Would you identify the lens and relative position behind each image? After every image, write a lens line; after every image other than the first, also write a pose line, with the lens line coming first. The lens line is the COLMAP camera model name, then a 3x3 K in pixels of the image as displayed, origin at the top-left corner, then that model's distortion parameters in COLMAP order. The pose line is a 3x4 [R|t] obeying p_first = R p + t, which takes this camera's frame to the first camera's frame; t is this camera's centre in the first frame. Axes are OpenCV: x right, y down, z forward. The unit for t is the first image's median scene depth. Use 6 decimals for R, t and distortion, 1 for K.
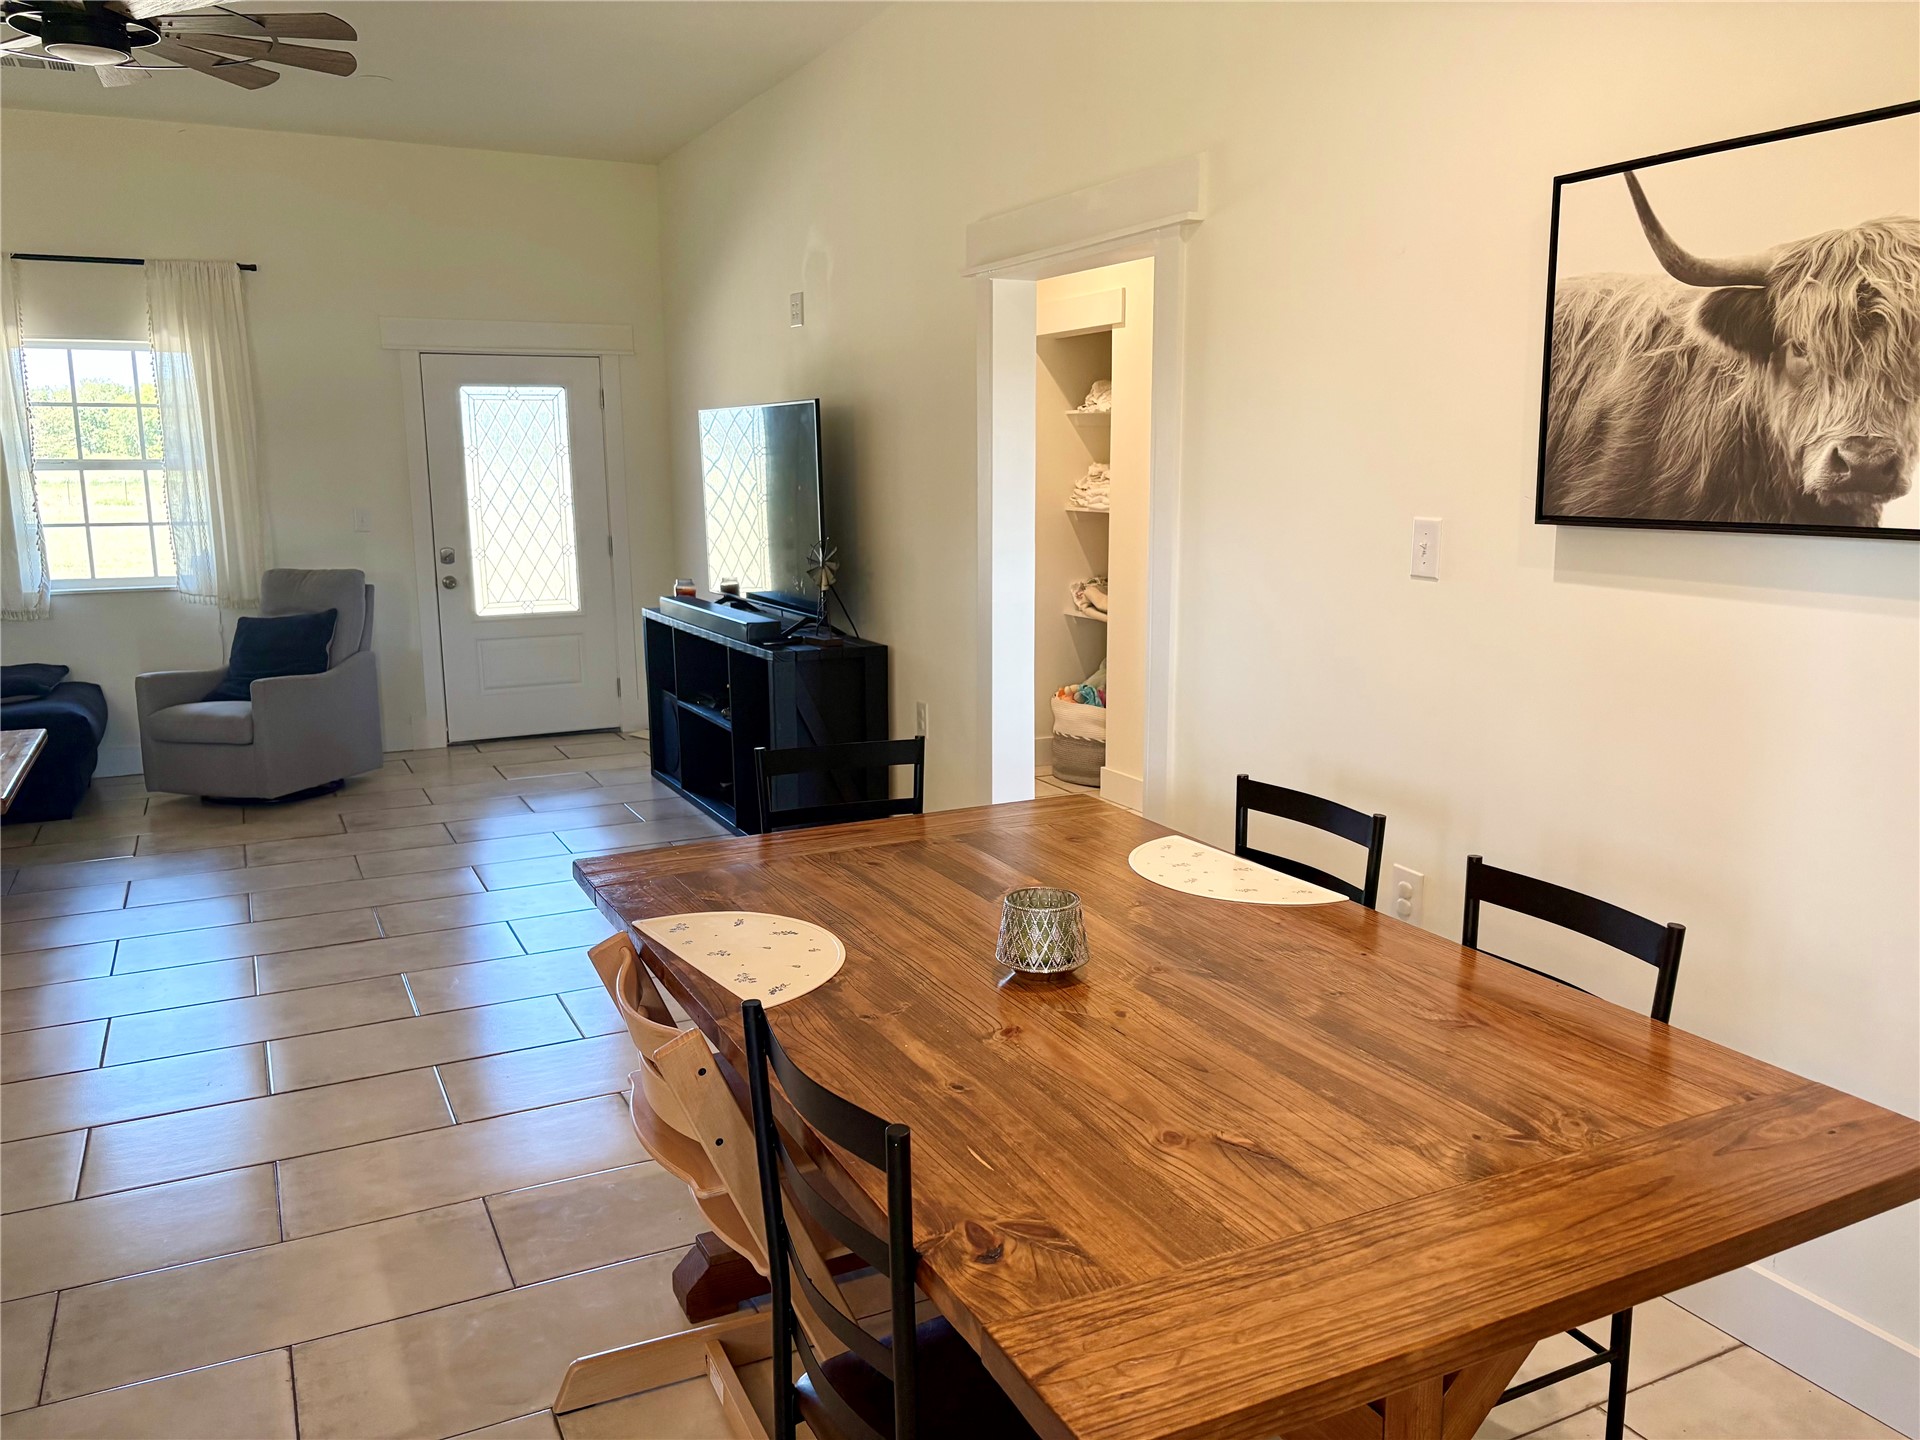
lens RADIAL K [[1451.3, 0, 966.2], [0, 1451.3, 739.7], [0, 0, 1]] dist [0.043373, -0.047291]
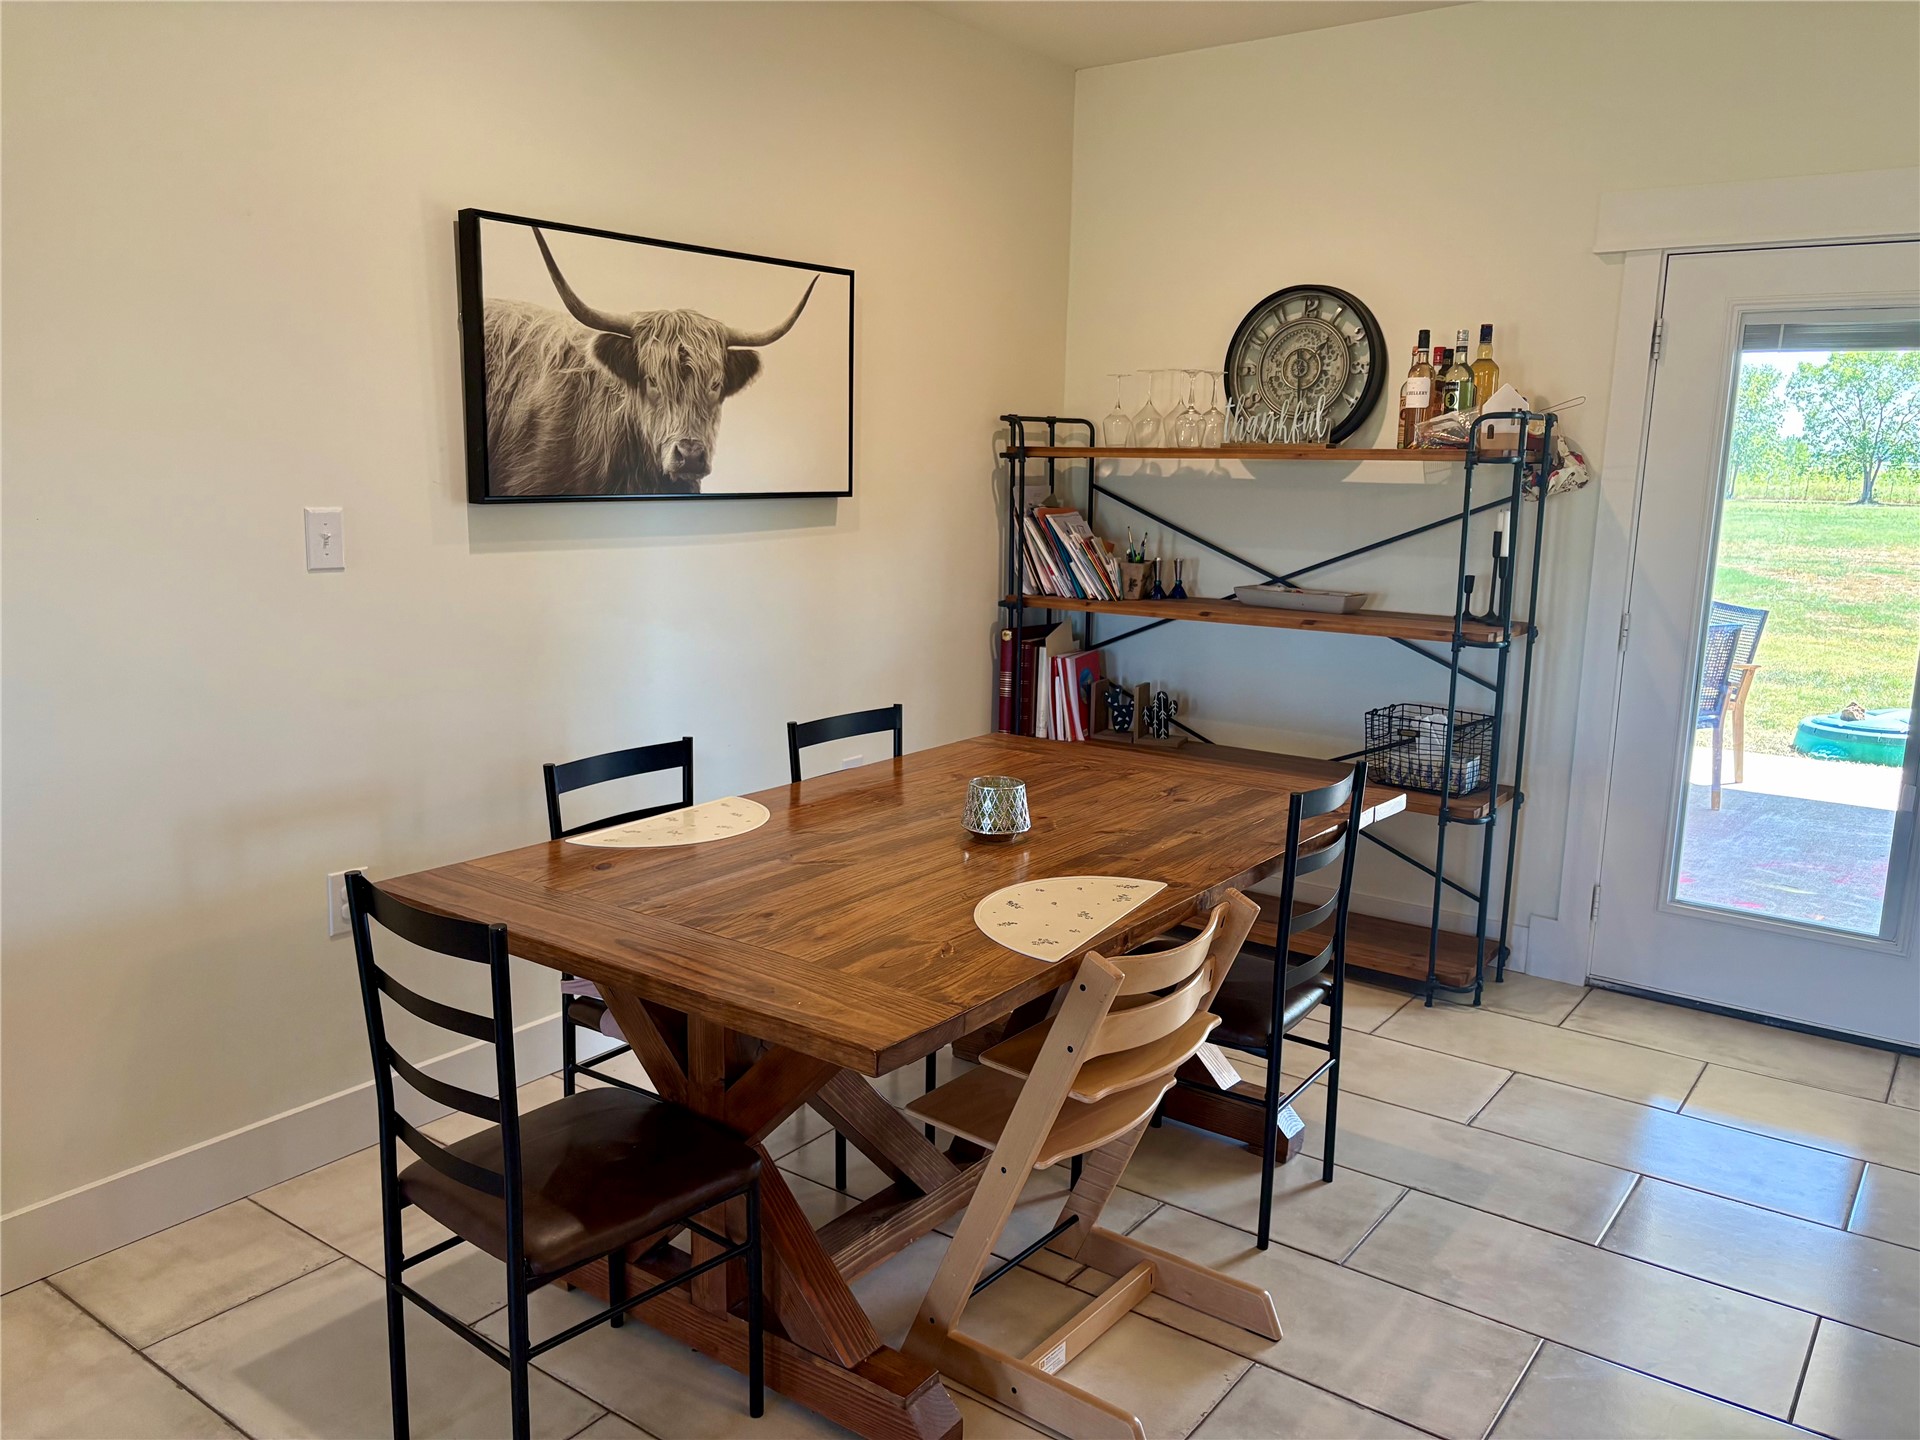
lens RADIAL K [[1451.3, 0, 958.8], [0, 1451.3, 742.6], [0, 0, 1]] dist [0.043373, -0.047291]
pose [[-0.449553, -0.177660, 0.875408, -0.963920], [0.157384, 0.948936, 0.273405, -0.260945], [-0.879280, 0.260685, -0.398636, 1.362201]]
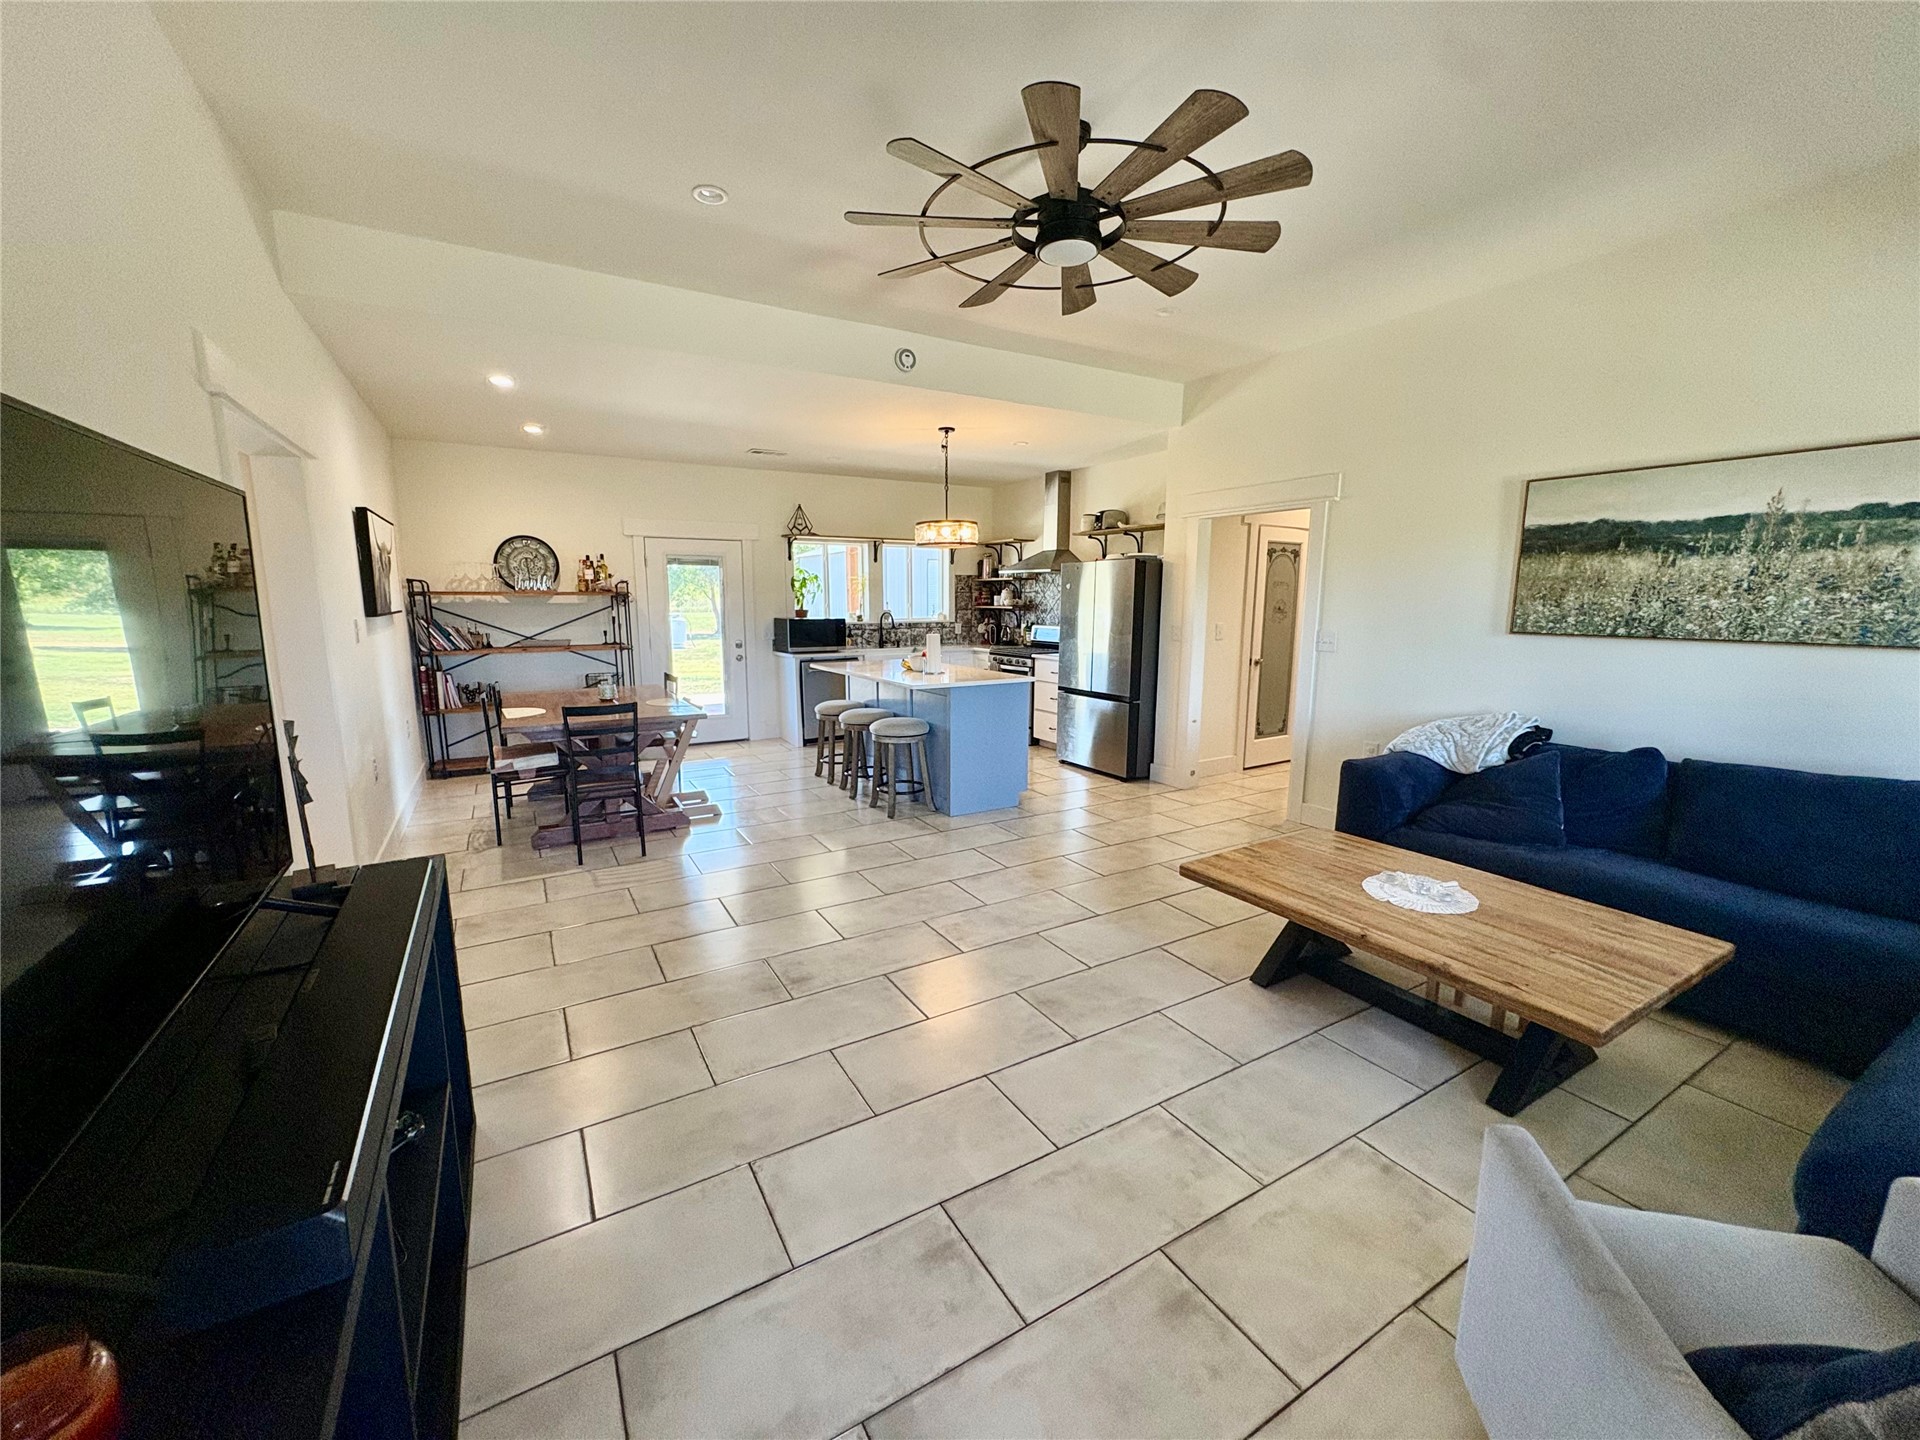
lens RADIAL K [[764.6, 0, 948.9], [0, 764.6, 720.6], [0, 0, 1]] dist [-0.002636, 0.000590]
pose [[-0.998811, 0.010836, -0.047523, -0.853272], [-0.006327, 0.937902, 0.346841, -0.577411], [0.048330, 0.346730, -0.936719, 3.000227]]
